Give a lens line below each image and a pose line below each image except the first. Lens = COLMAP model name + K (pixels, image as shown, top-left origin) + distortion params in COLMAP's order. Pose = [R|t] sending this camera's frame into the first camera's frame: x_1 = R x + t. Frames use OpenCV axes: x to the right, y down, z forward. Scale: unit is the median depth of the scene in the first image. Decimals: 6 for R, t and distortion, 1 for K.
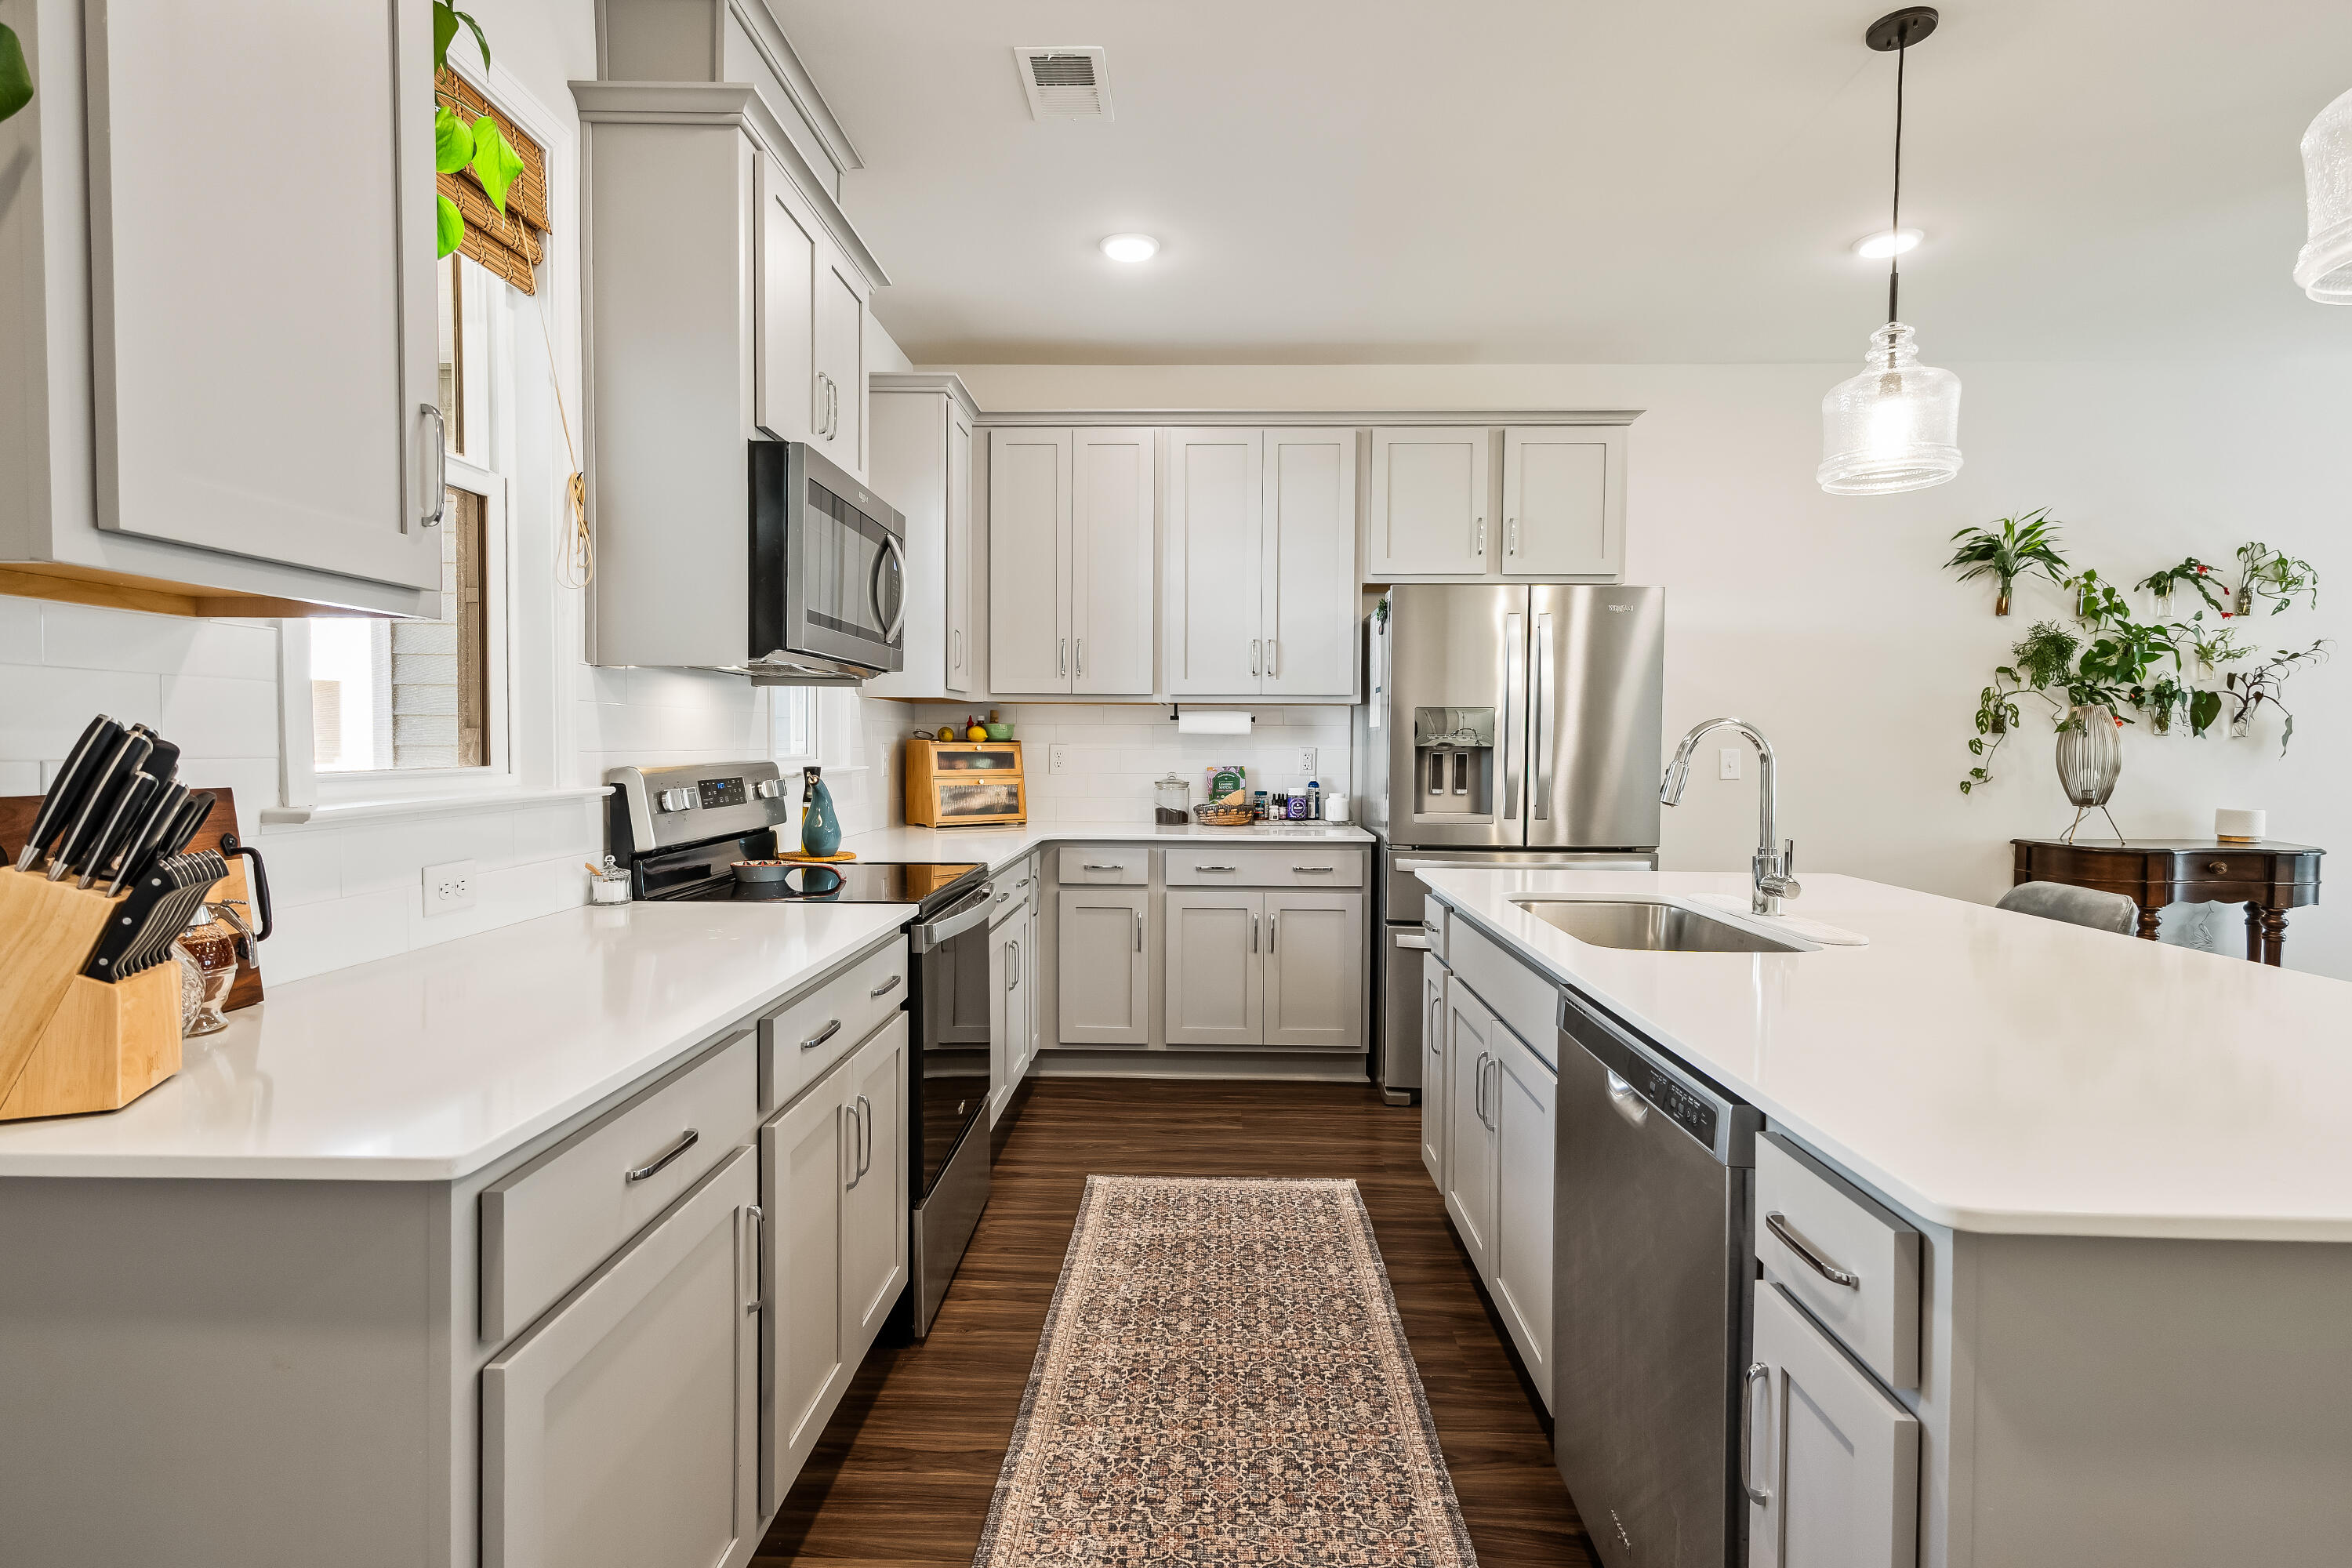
lens RADIAL K [[1150.2, 0, 1183.8], [0, 1150.2, 782.2], [0, 0, 1]] dist [0.006675, 0.000360]
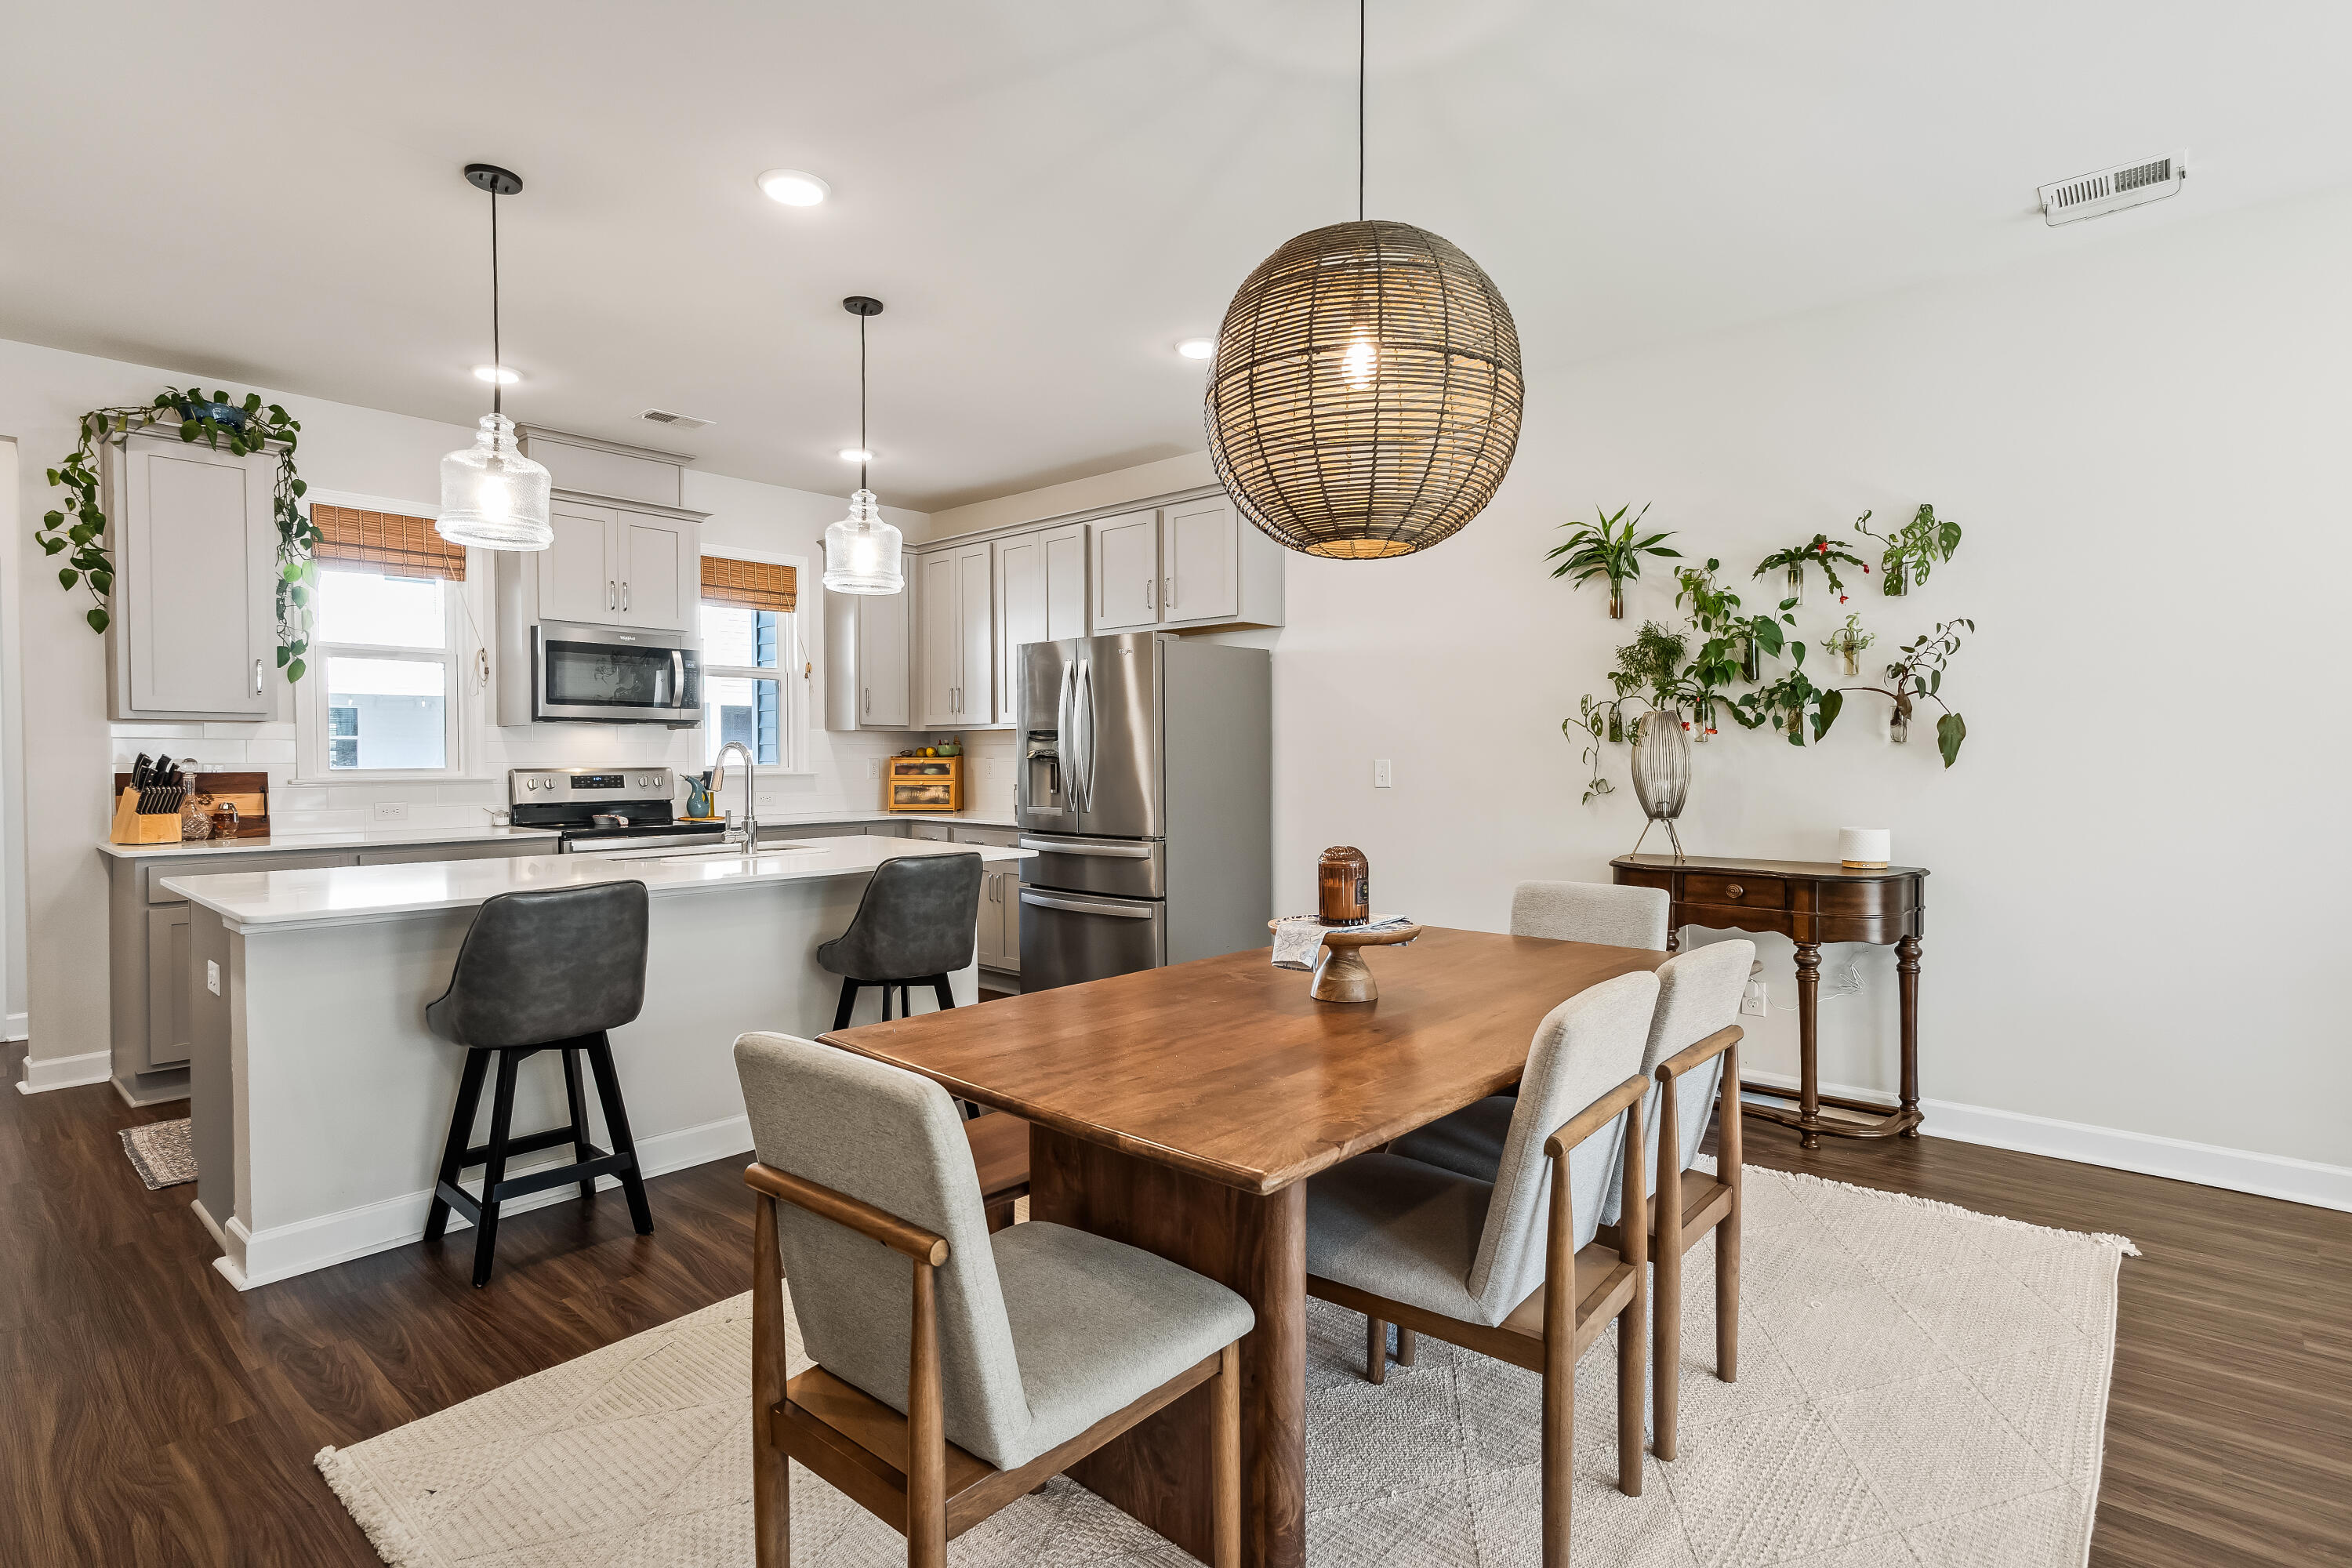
lens RADIAL K [[1150.2, 0, 1183.8], [0, 1150.2, 782.2], [0, 0, 1]] dist [0.006675, 0.000360]
pose [[0.764141, 0.008377, -0.644995, 1.067012], [-0.016987, 0.999830, -0.007139, 0.003653], [0.644826, 0.016412, 0.764153, 0.046401]]
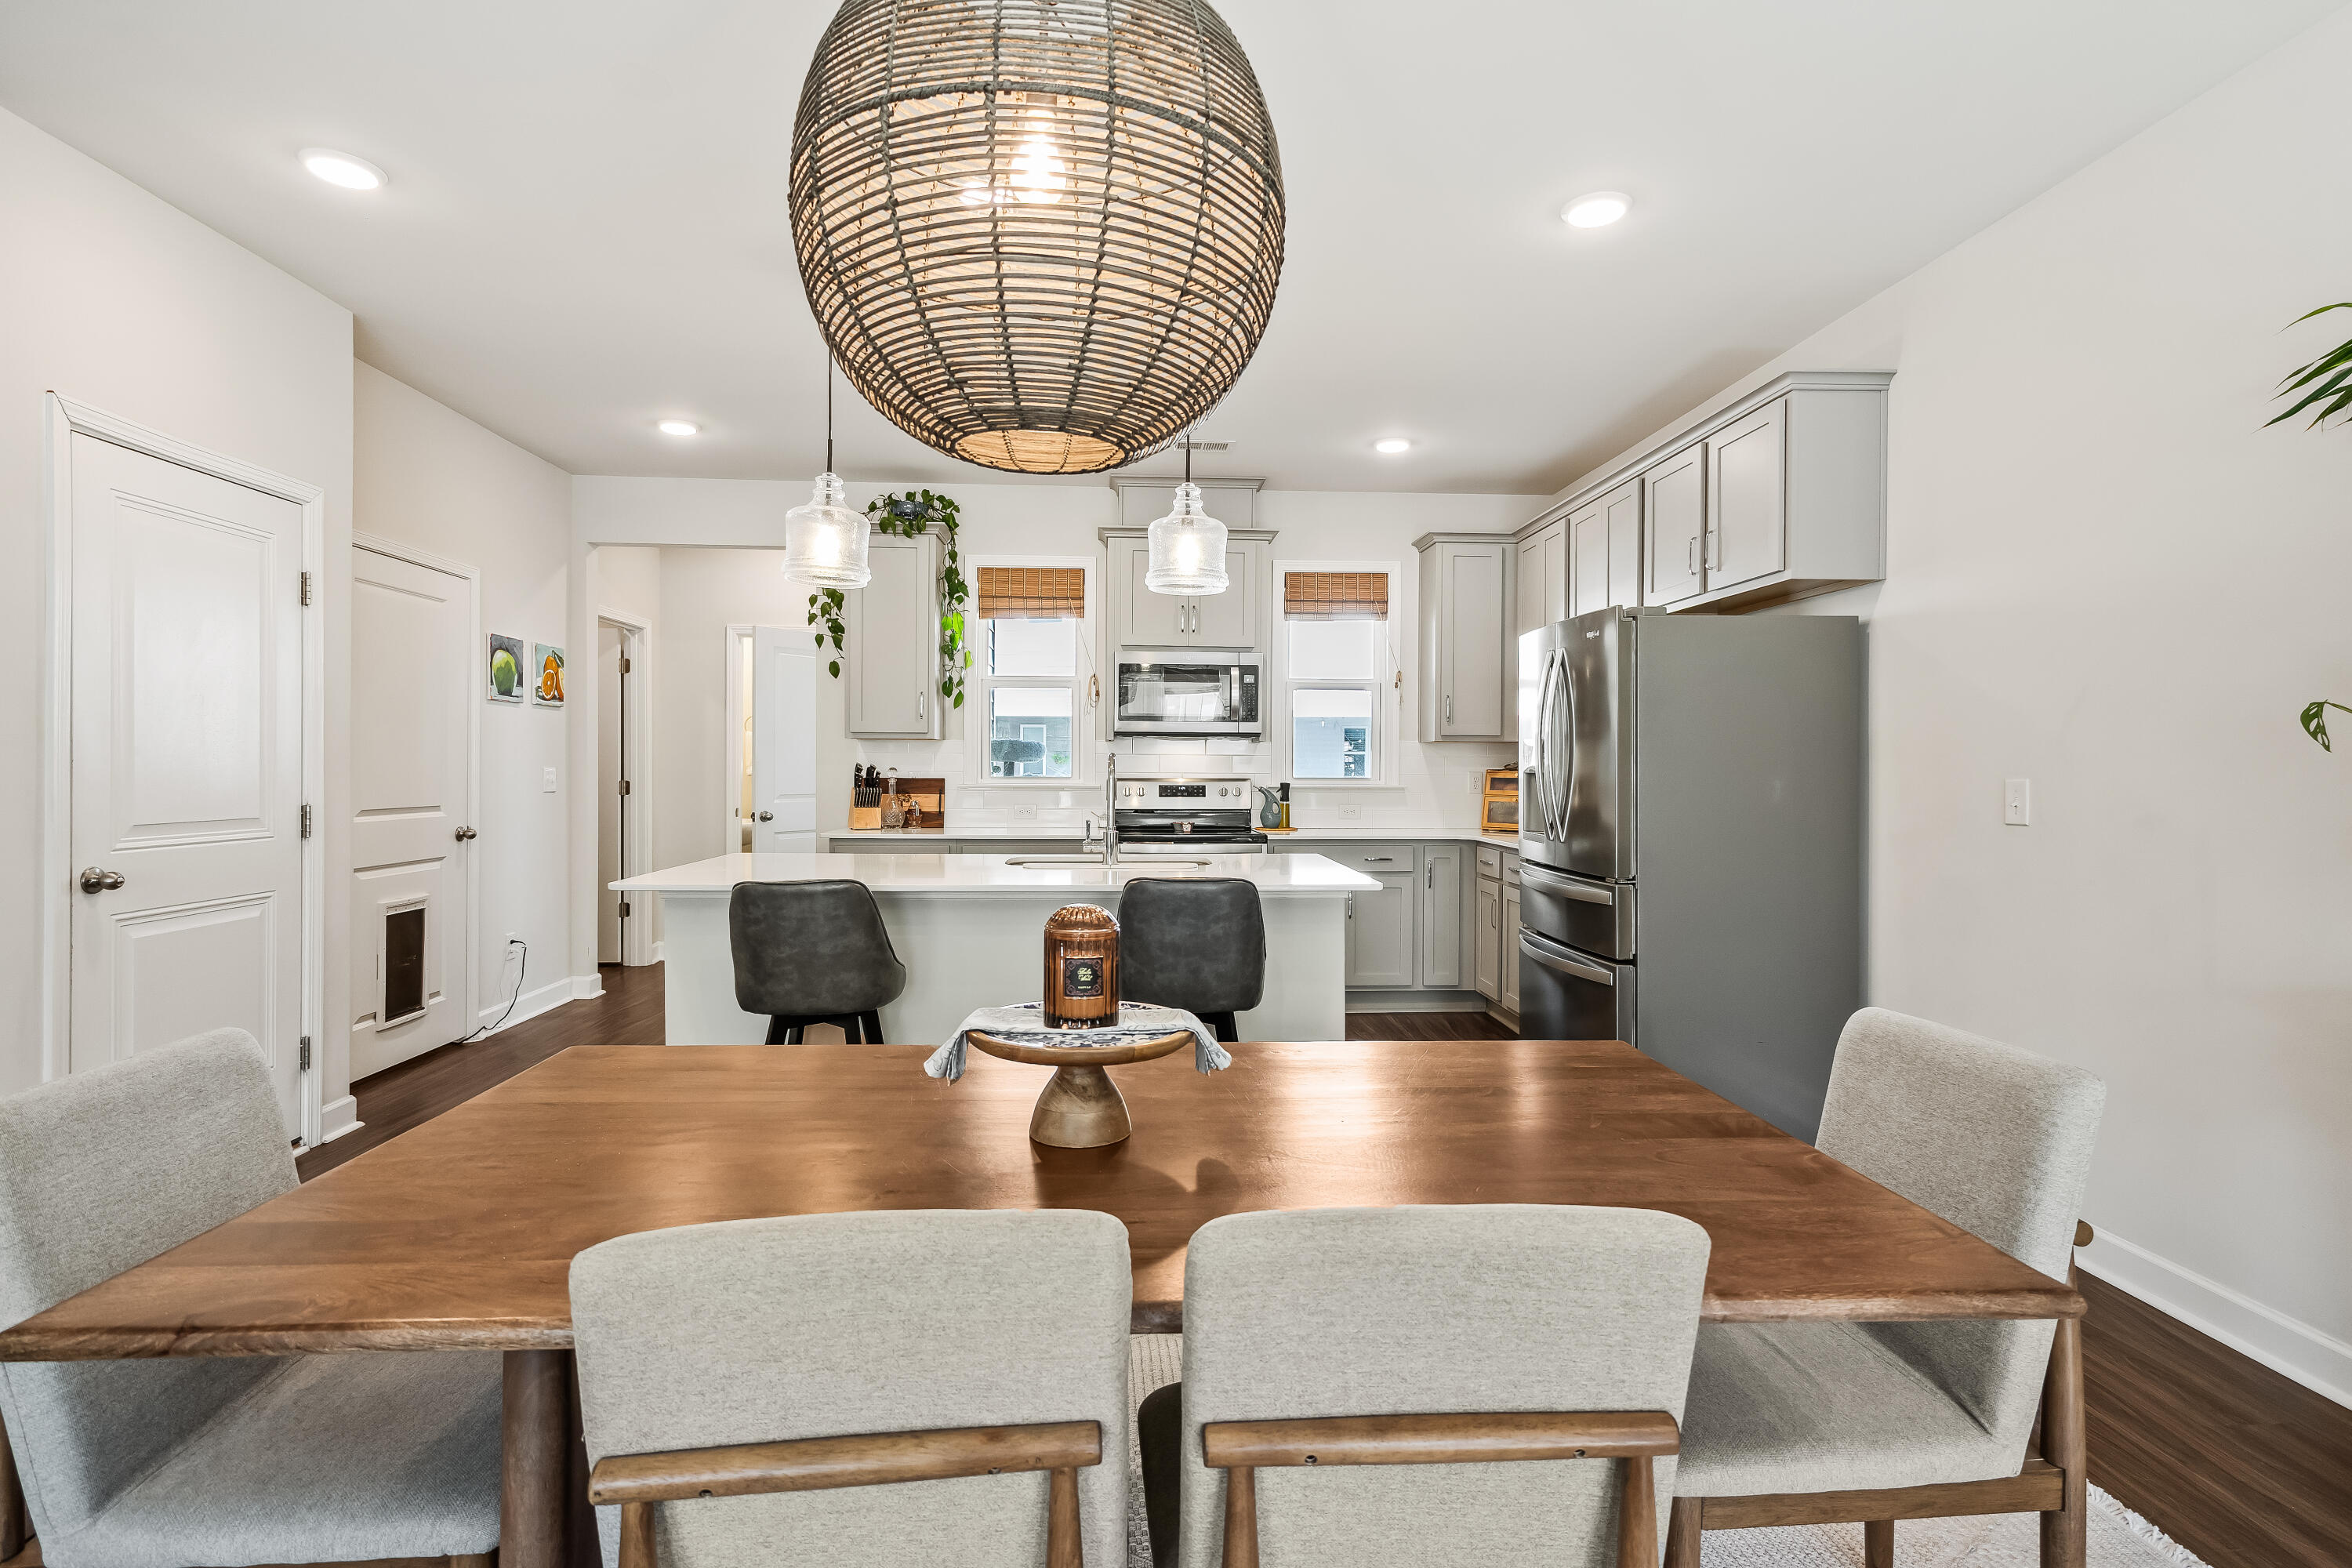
lens RADIAL K [[1150.2, 0, 1183.8], [0, 1150.2, 782.2], [0, 0, 1]] dist [0.006675, 0.000360]
pose [[0.088322, 0.008048, -0.996059, 1.131621], [-0.040237, 0.999180, 0.004505, -0.011575], [0.995279, 0.039681, 0.088573, 0.474659]]
